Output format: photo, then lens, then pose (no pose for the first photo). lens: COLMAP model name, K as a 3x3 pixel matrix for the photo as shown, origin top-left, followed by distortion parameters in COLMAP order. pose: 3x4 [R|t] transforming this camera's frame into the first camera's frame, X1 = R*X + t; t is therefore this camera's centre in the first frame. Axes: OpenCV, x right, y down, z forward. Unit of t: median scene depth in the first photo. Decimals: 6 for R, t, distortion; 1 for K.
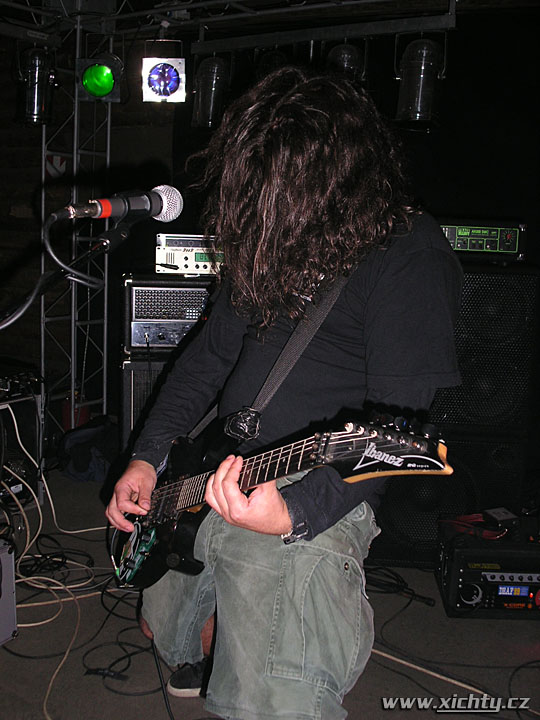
lens RADIAL K [[790.2, 0, 270.3], [0, 790.2, 364.4], [0, 0, 1]] dist [-0.145419, 0.000000]
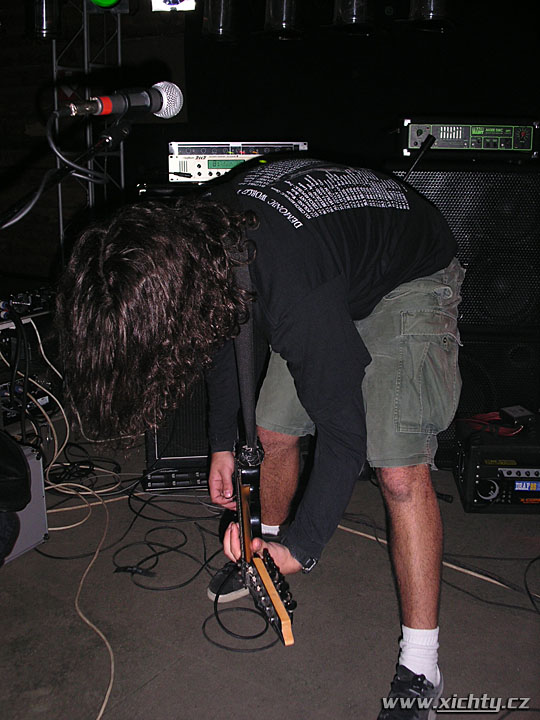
lens RADIAL K [[790.2, 0, 271.3], [0, 790.2, 363.6], [0, 0, 1]] dist [-0.145419, 0.000000]
pose [[0.999125, -0.026685, -0.032199, 0.010339], [0.029960, 0.993922, 0.105932, 0.012914], [0.029177, -0.106804, 0.993852, -0.013709]]
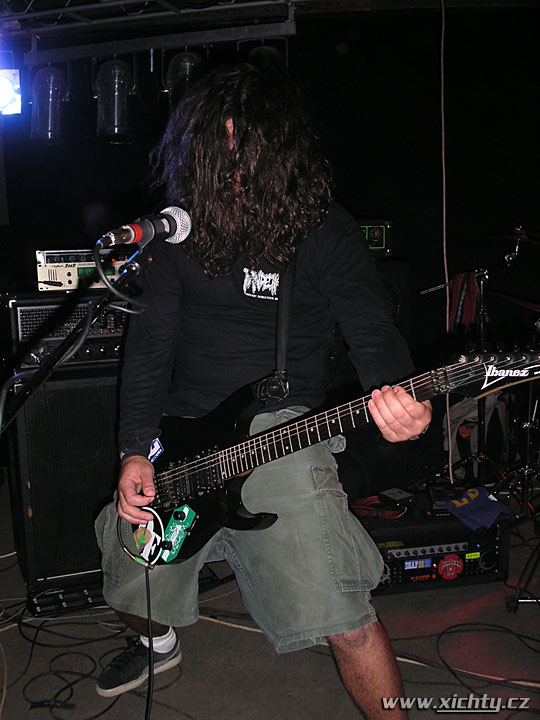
lens RADIAL K [[790.2, 0, 266.7], [0, 790.2, 357.2], [0, 0, 1]] dist [-0.145419, 0.000000]
pose [[0.969013, -0.086993, 0.231186, -0.104112], [0.089488, 0.995988, -0.000307, -0.008988], [-0.230231, 0.020986, 0.972910, -0.006029]]
